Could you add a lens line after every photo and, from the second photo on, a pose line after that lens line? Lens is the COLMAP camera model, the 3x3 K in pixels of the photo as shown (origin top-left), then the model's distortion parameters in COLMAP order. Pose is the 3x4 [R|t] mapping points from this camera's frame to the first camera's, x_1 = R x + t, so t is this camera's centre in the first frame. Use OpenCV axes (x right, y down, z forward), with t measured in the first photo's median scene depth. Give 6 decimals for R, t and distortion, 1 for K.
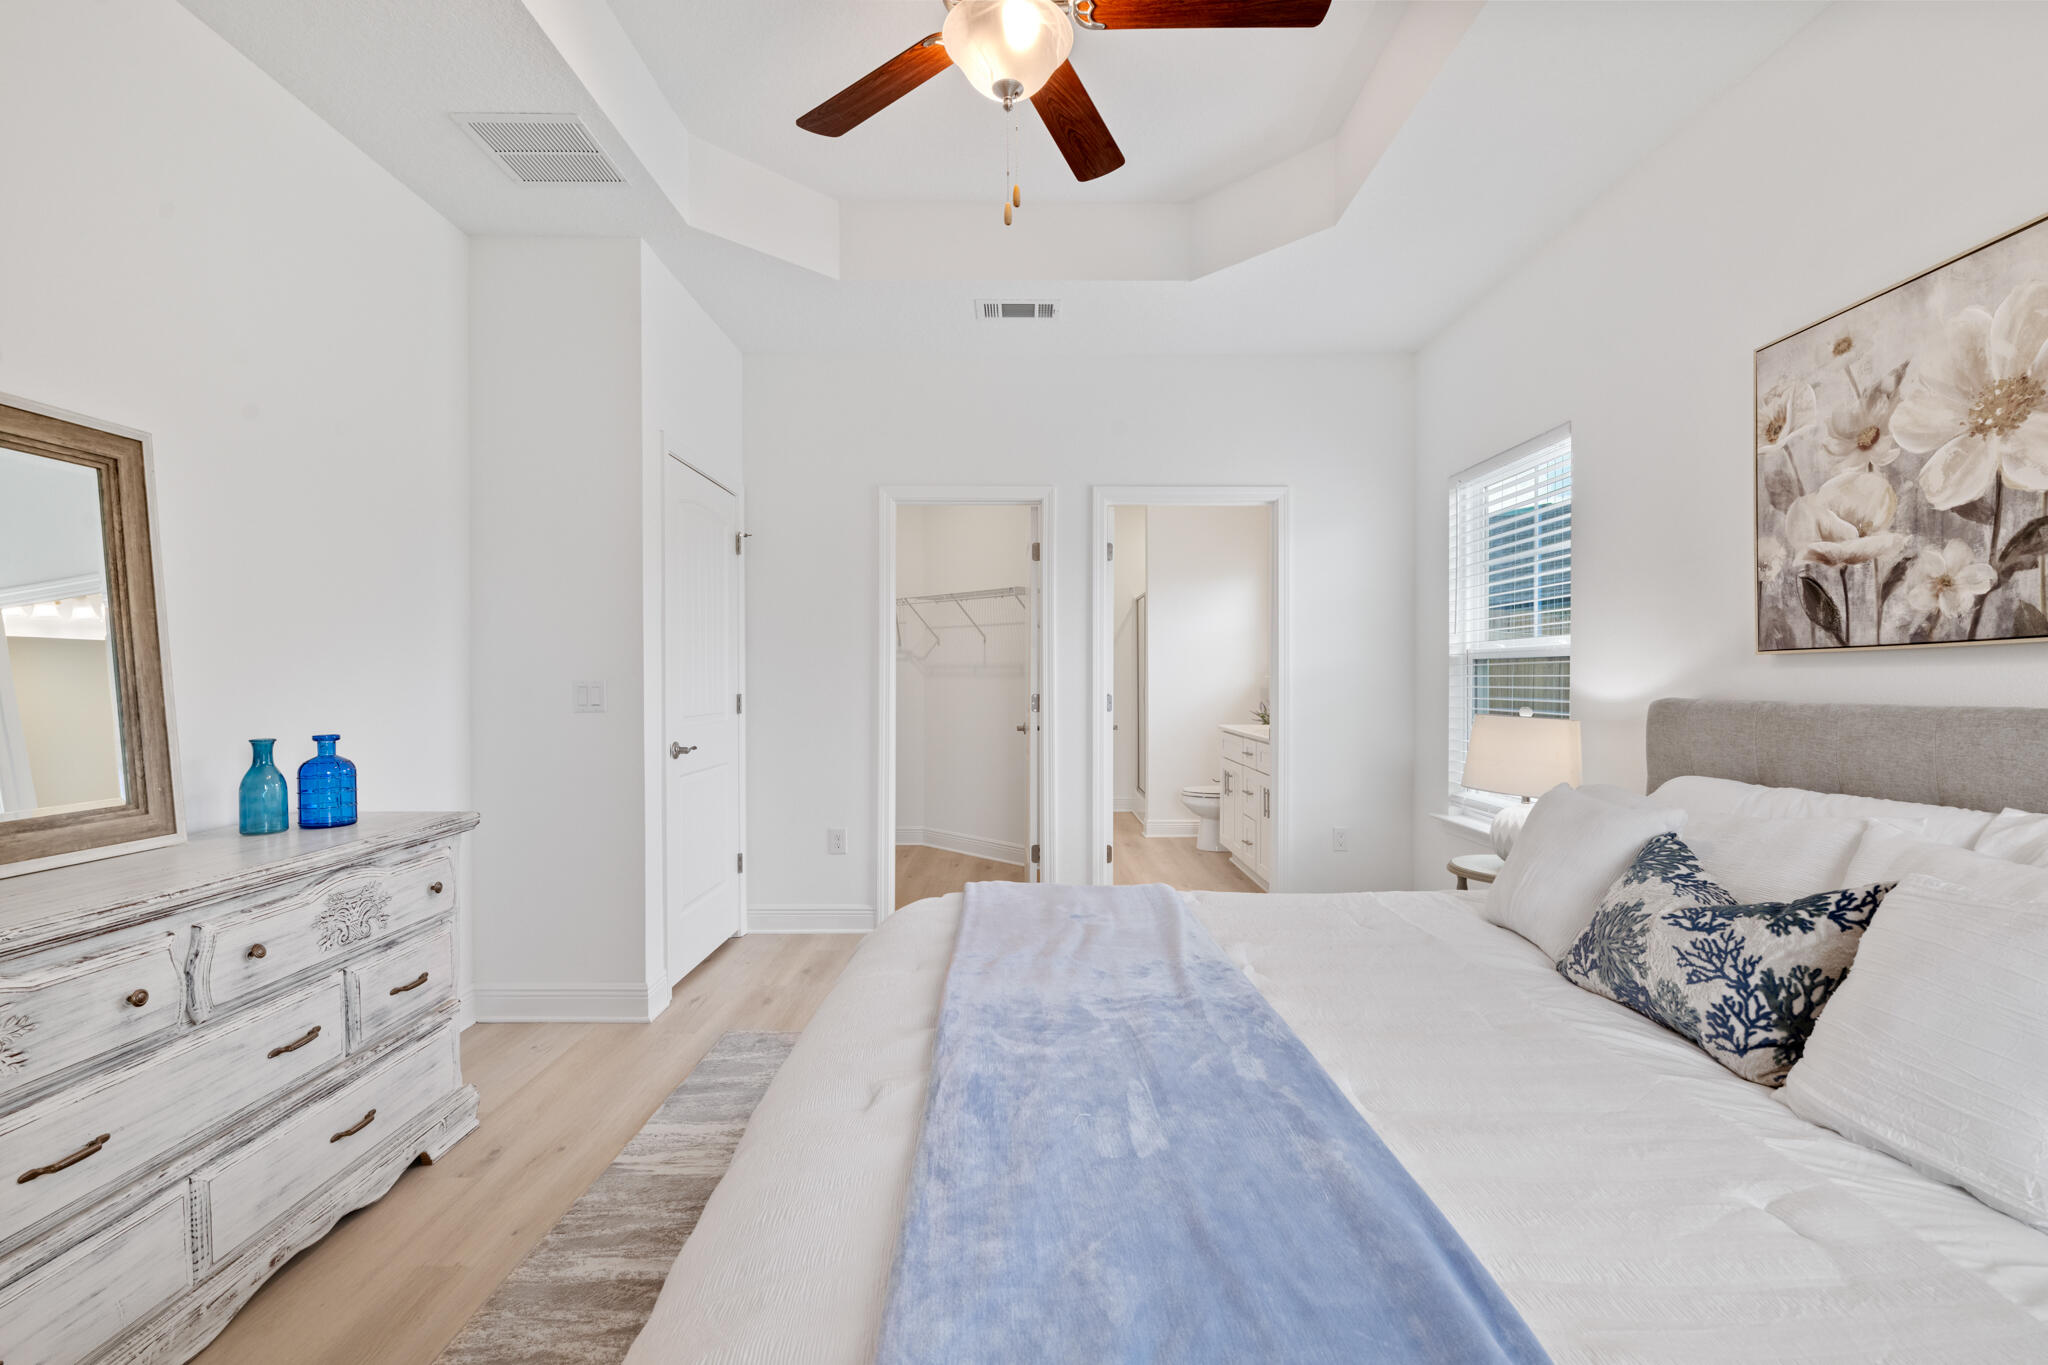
lens RADIAL K [[902.2, 0, 1020.4], [0, 902.2, 682.7], [0, 0, 1]] dist [-0.002318, 0.000958]
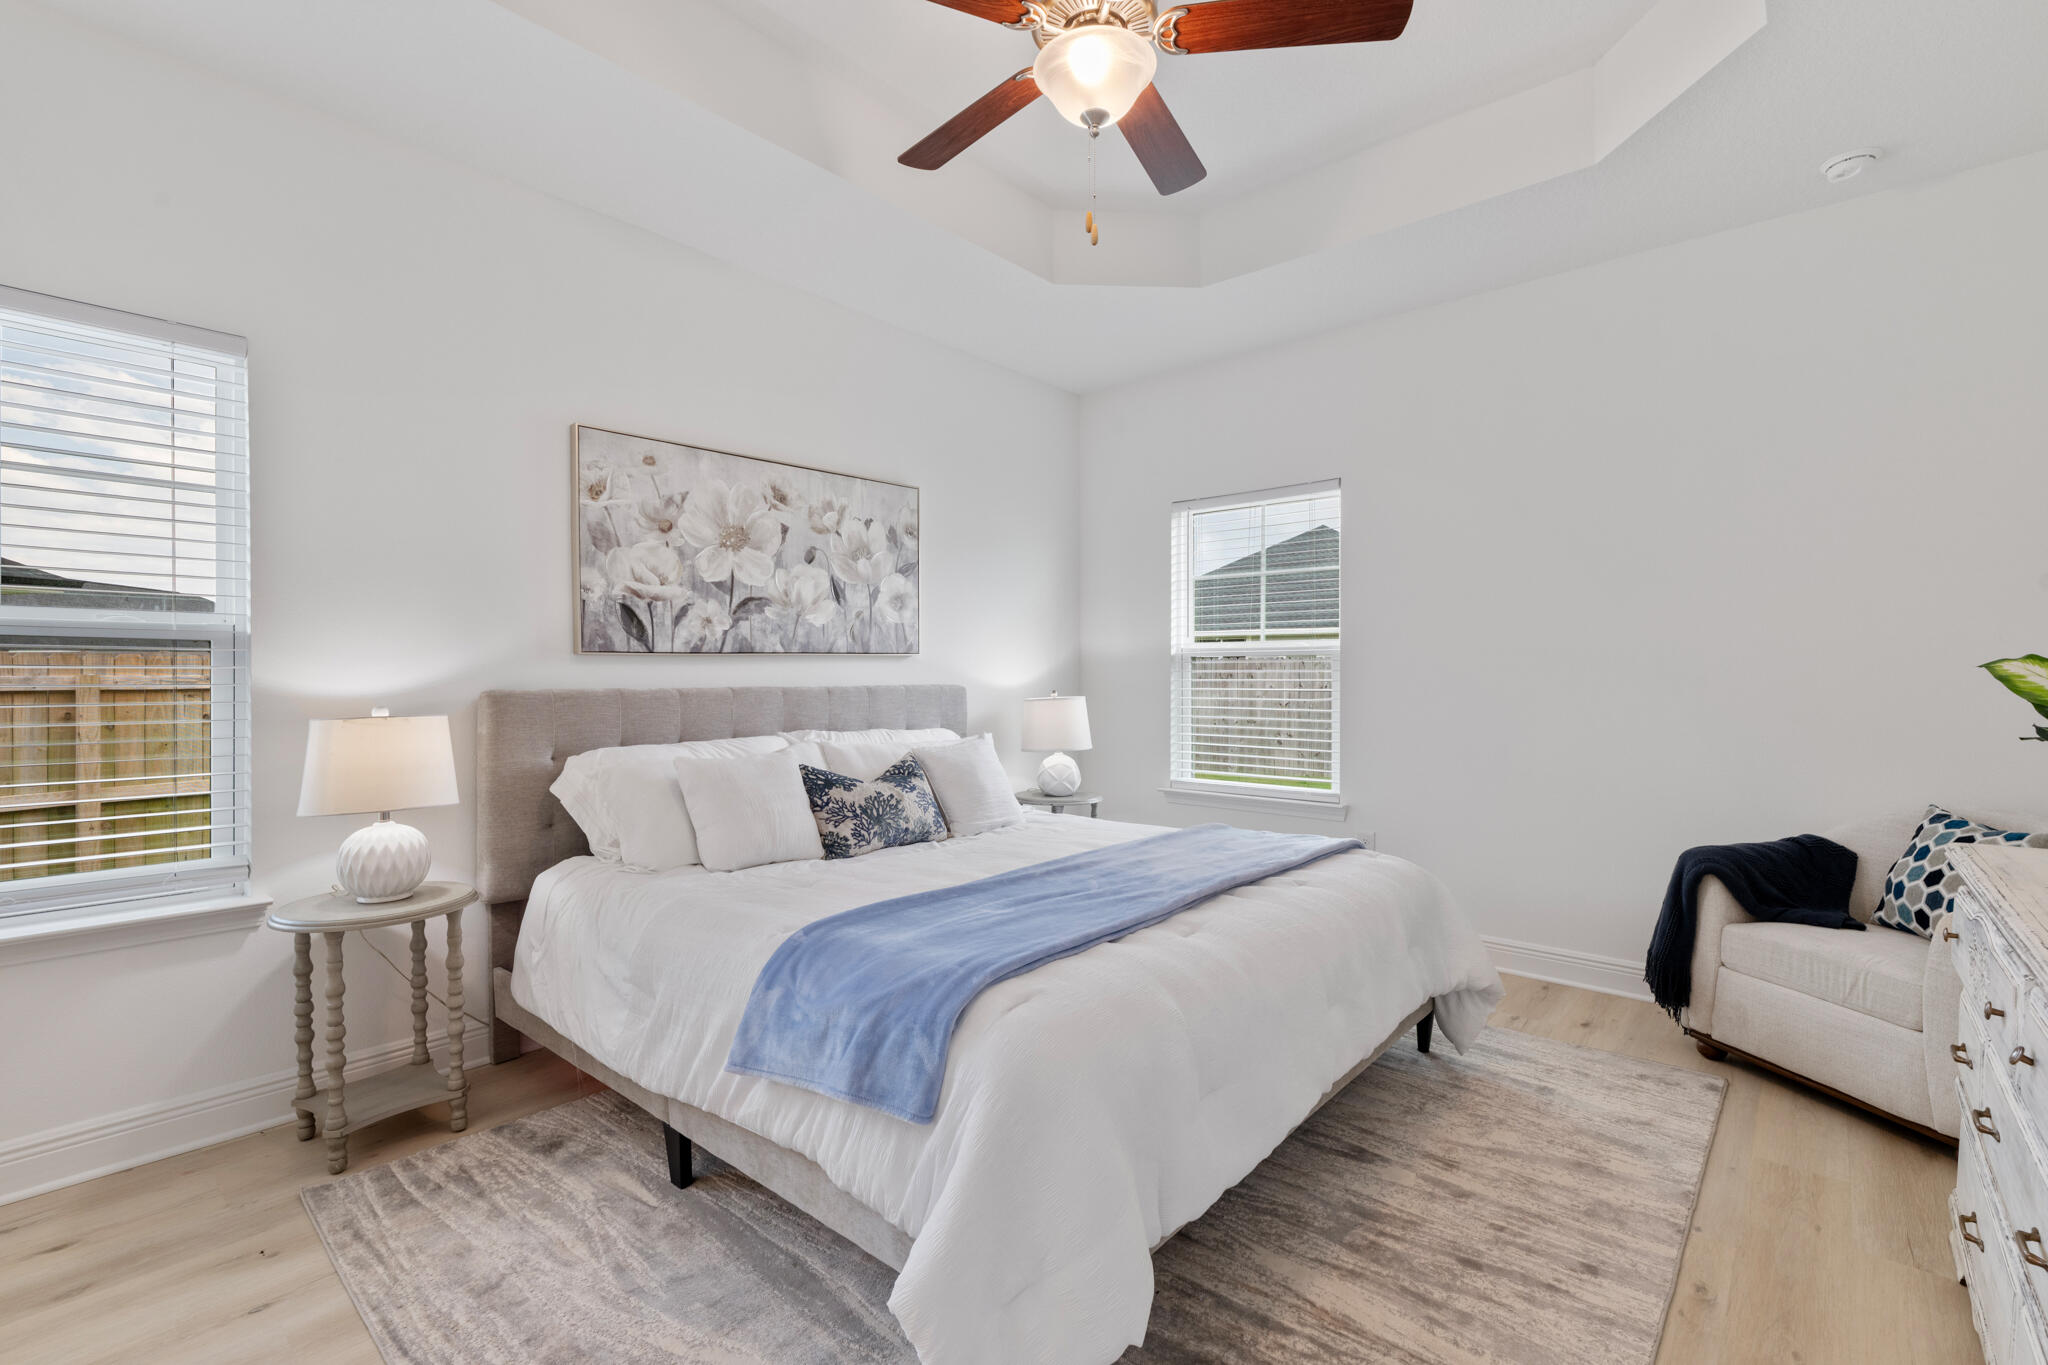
lens RADIAL K [[902.2, 0, 1020.5], [0, 902.2, 677.2], [0, 0, 1]] dist [-0.002318, 0.000958]
pose [[-0.745798, -0.002892, 0.666166, -0.644991], [0.001286, 0.999982, 0.005781, -0.005049], [-0.666171, 0.005168, -0.745781, 1.824011]]
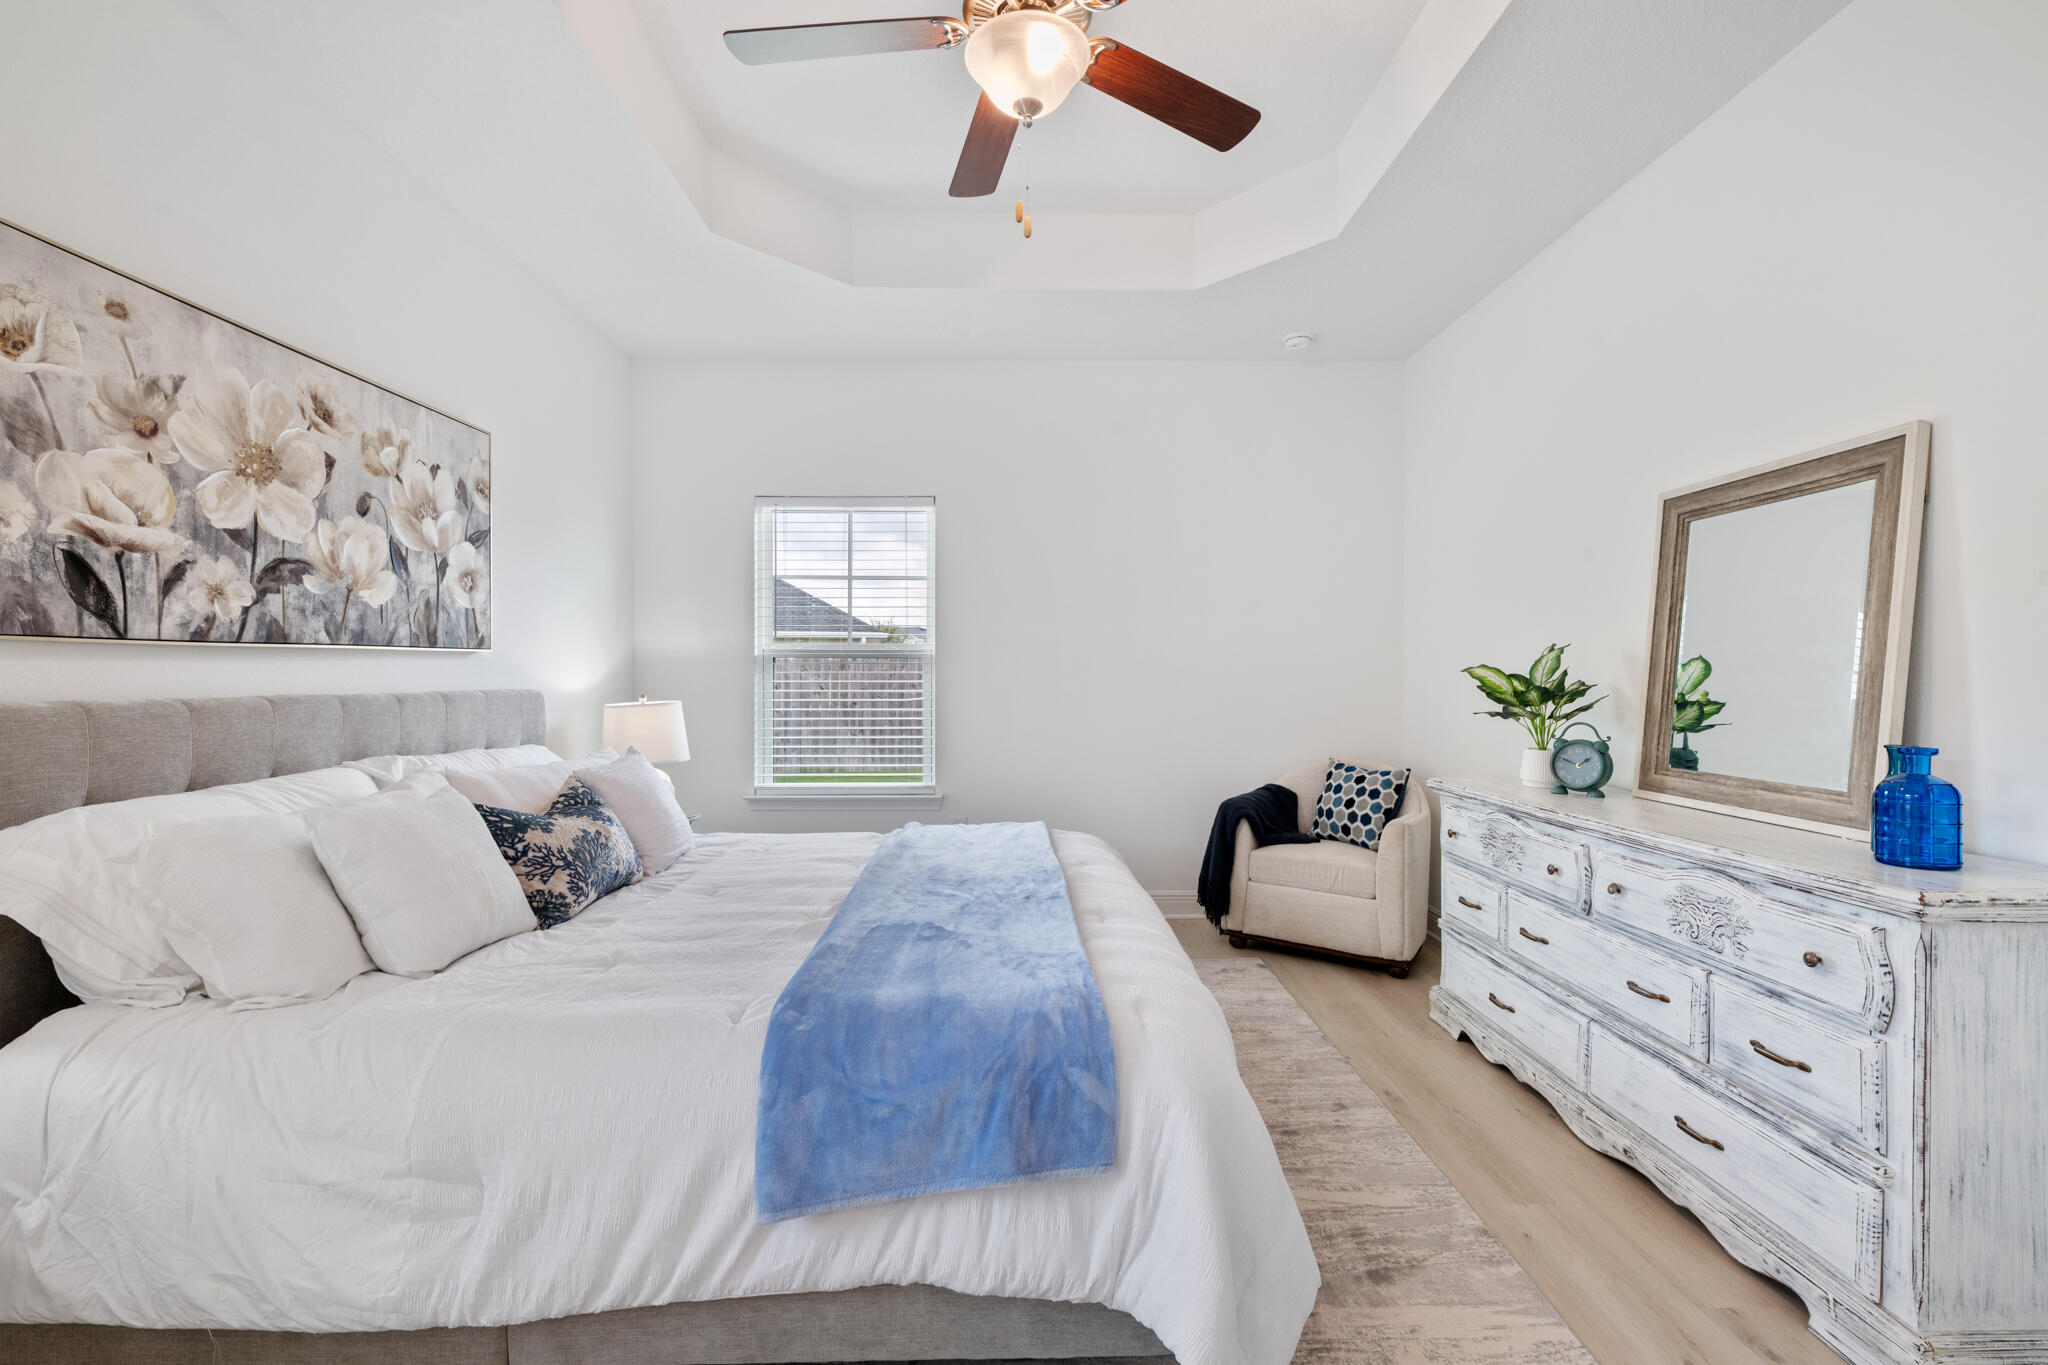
lens RADIAL K [[868.3, 0, 1018.1], [0, 868.3, 683.0], [0, 0, 1]] dist [-0.001753, 0.000013]
pose [[-0.999998, -0.000755, -0.001894, -0.001549], [-0.000775, 0.999942, 0.010743, -0.004861], [0.001886, 0.010744, -0.999940, 1.974483]]
